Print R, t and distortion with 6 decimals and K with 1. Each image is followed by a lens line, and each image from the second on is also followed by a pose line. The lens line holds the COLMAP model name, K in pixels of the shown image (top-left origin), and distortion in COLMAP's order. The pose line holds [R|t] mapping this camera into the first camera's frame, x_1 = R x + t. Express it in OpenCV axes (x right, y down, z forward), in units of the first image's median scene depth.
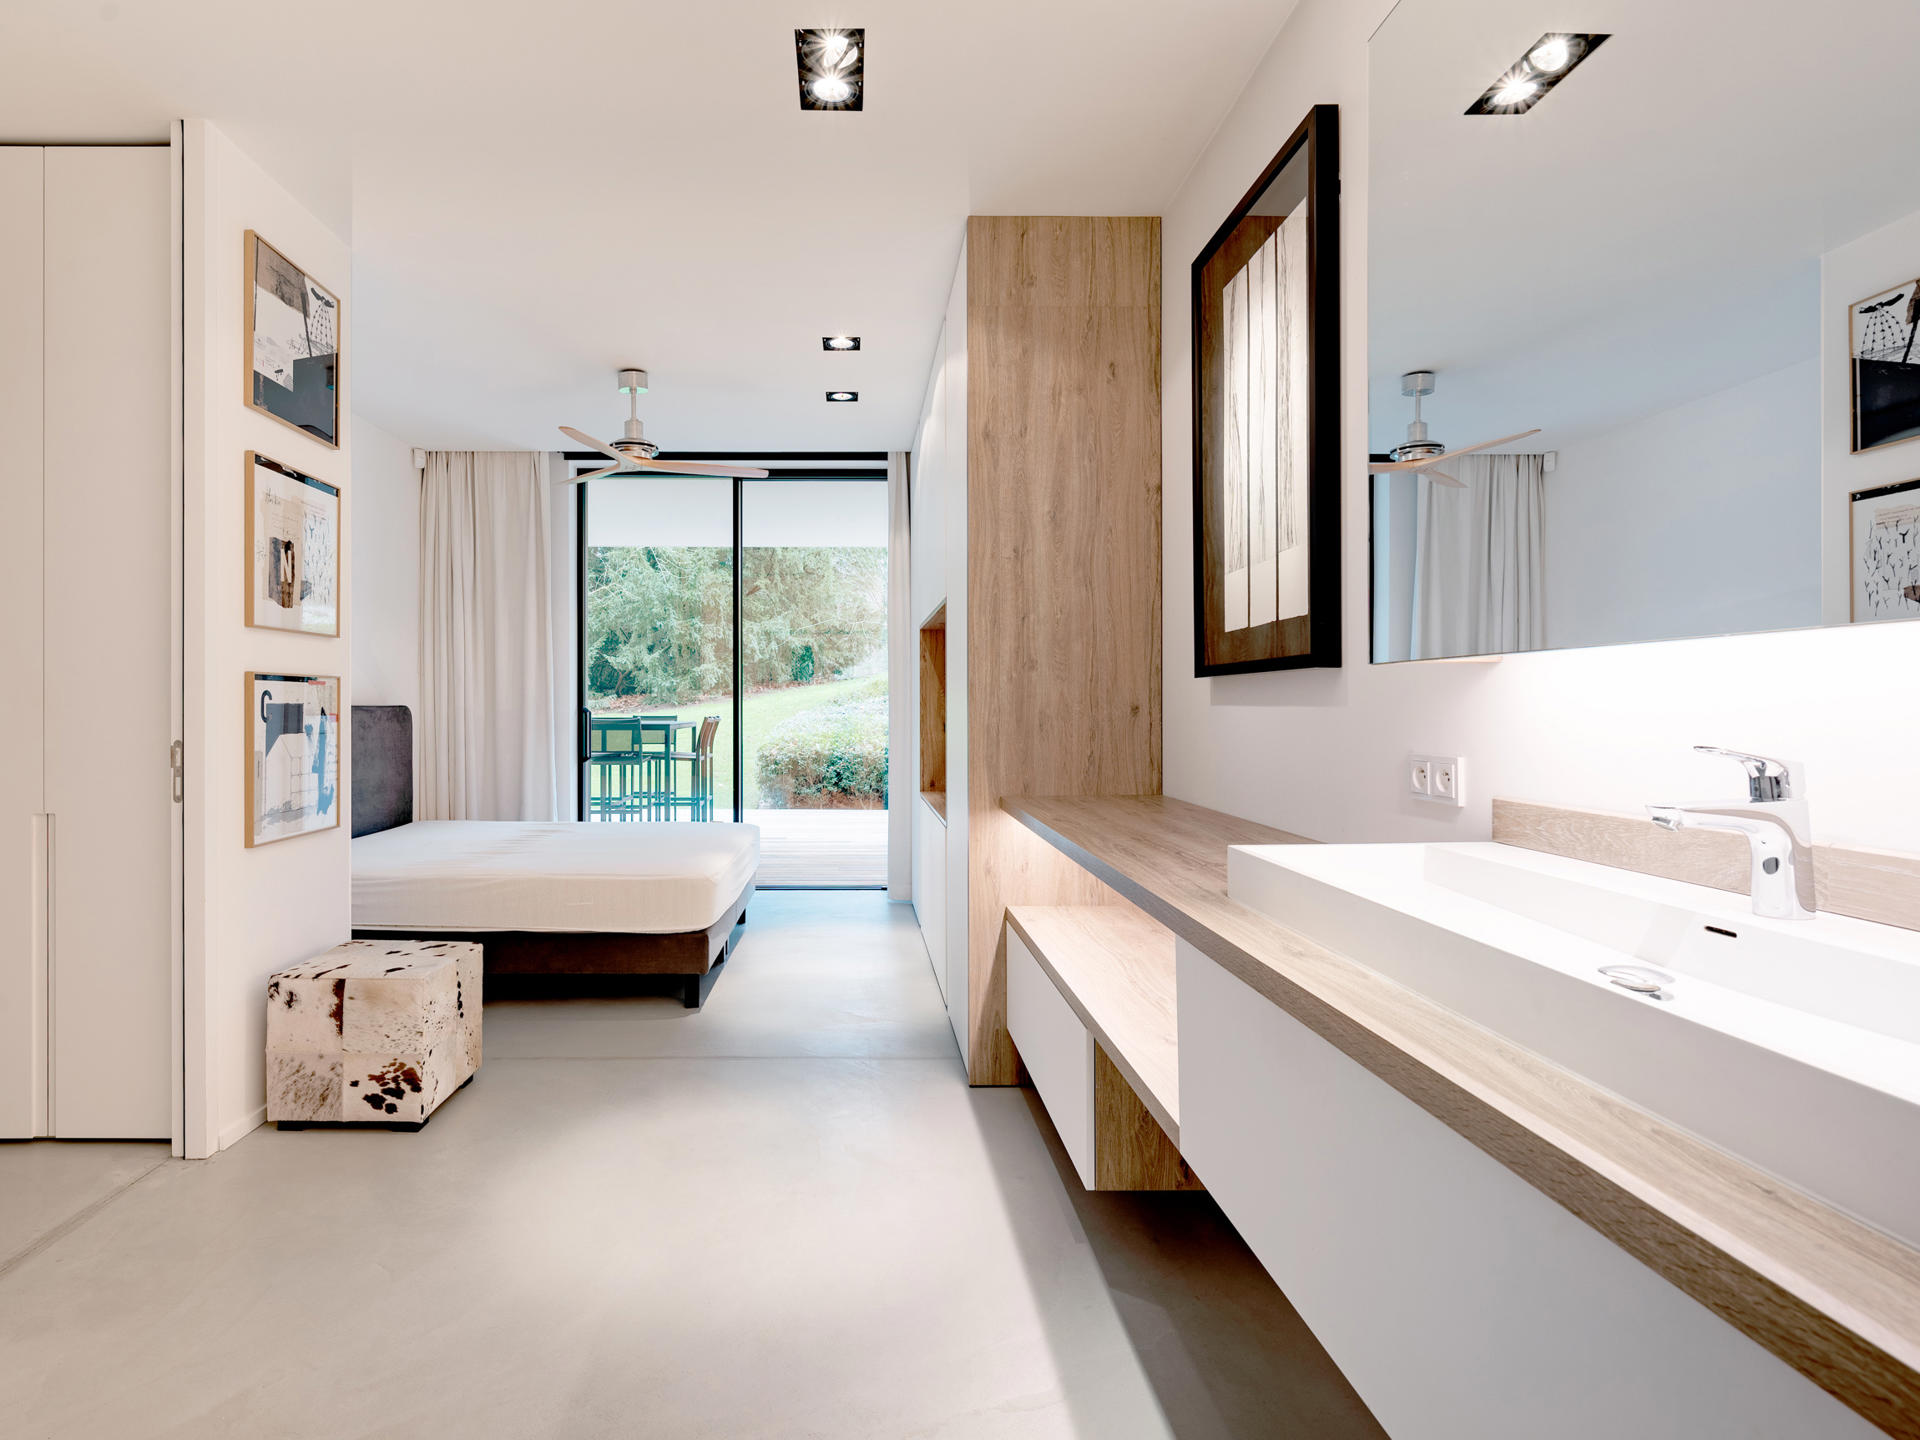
lens RADIAL K [[969.3, 0, 1007.2], [0, 969.3, 712.9], [0, 0, 1]] dist [0.001165, -0.000226]
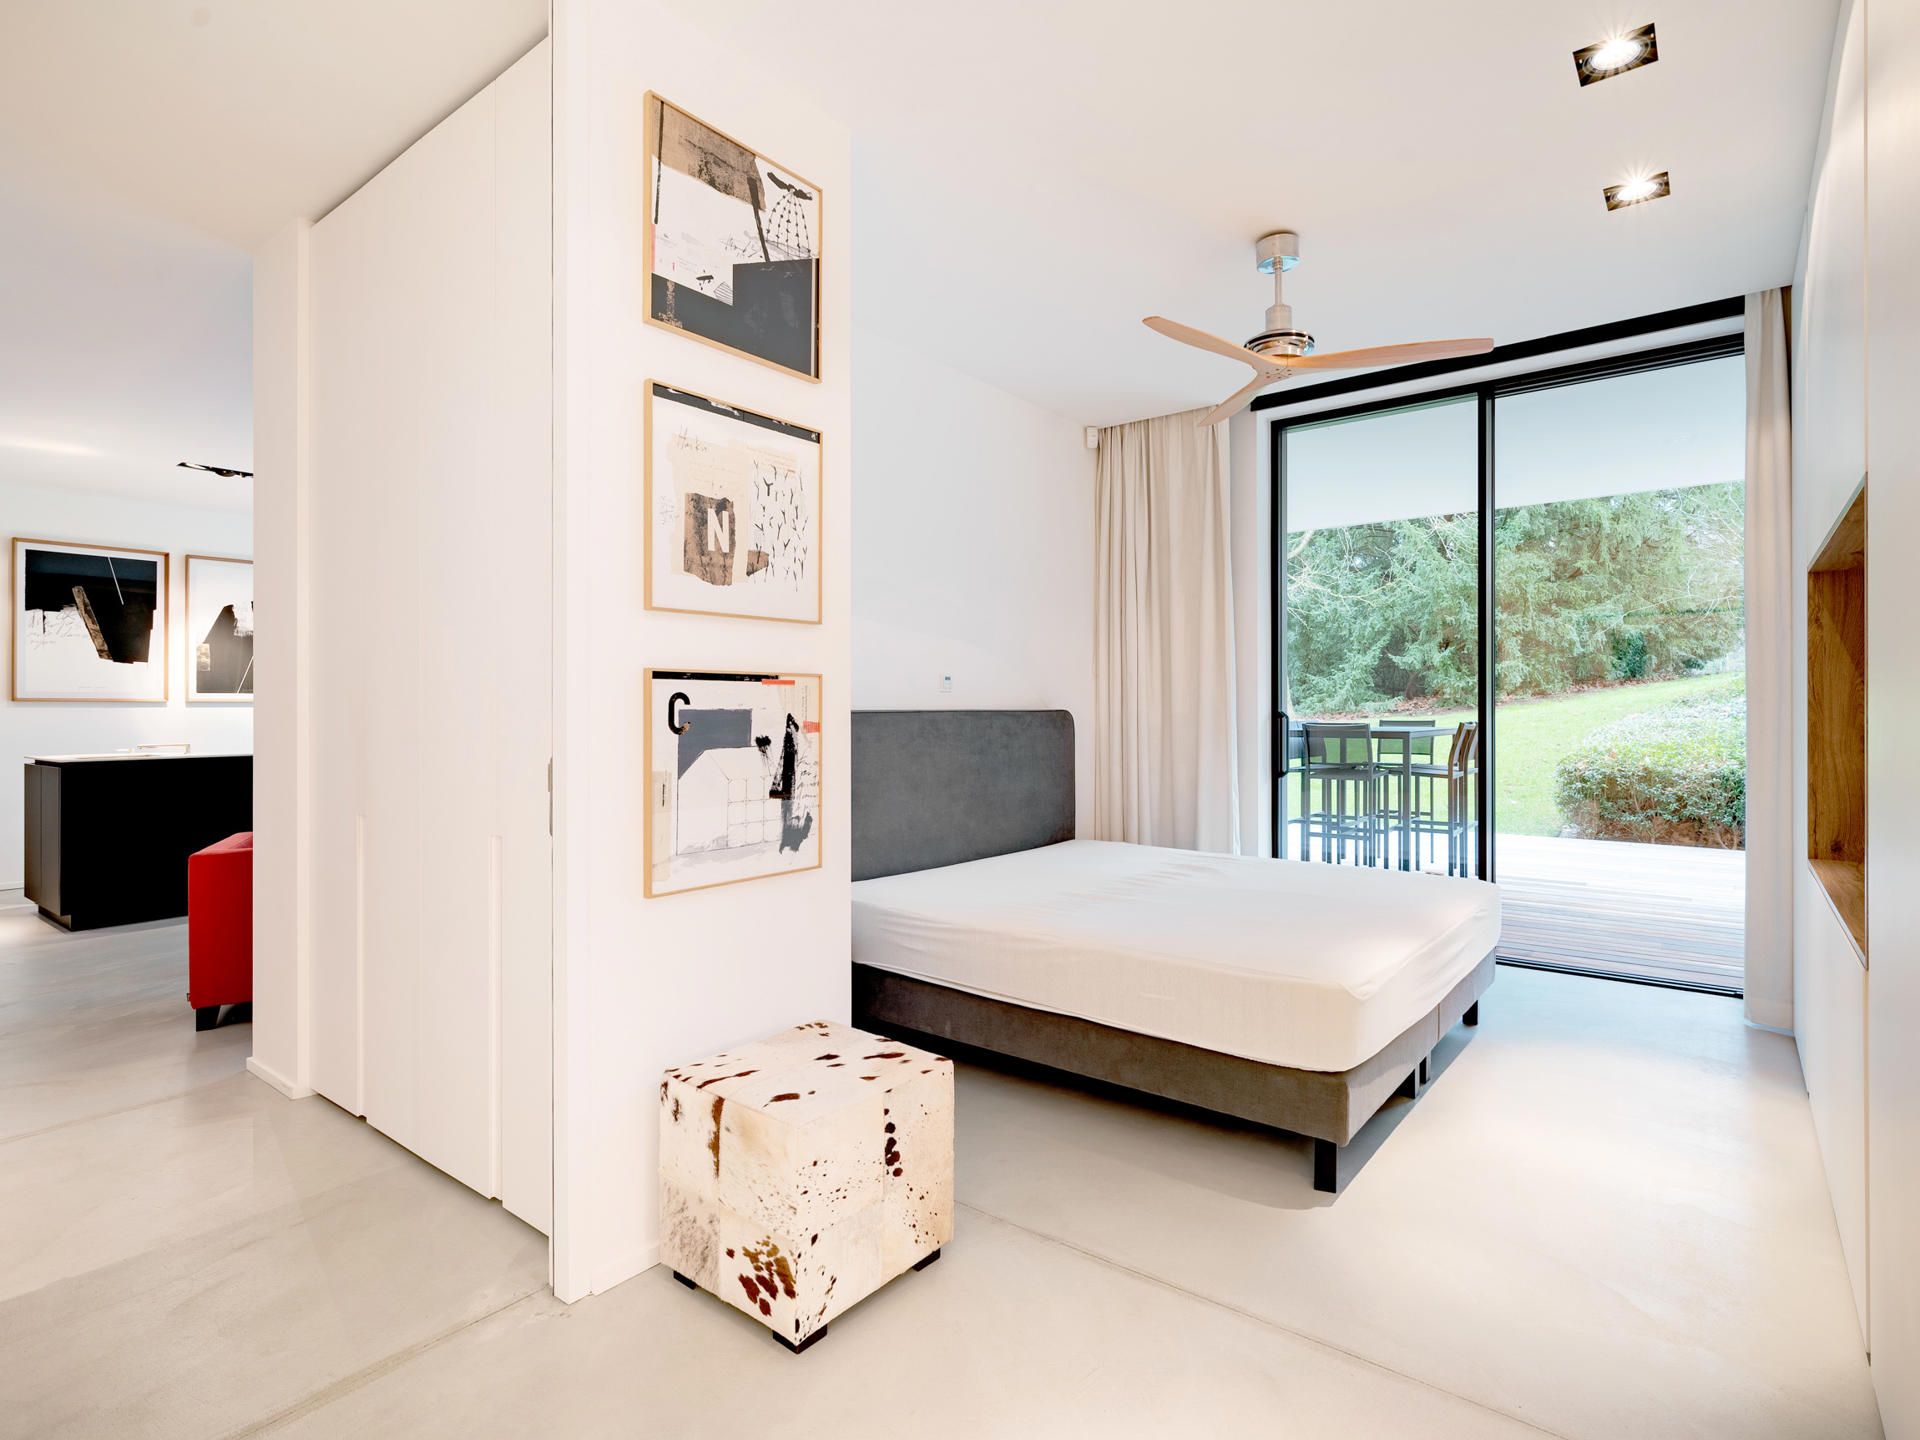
lens RADIAL K [[969.3, 0, 1007.2], [0, 969.3, 712.9], [0, 0, 1]] dist [0.001165, -0.000226]
pose [[0.702052, -0.000200, -0.712125, -0.030598], [-0.001620, 0.999997, -0.001877, -0.005164], [0.712123, 0.002471, 0.702050, 0.567040]]
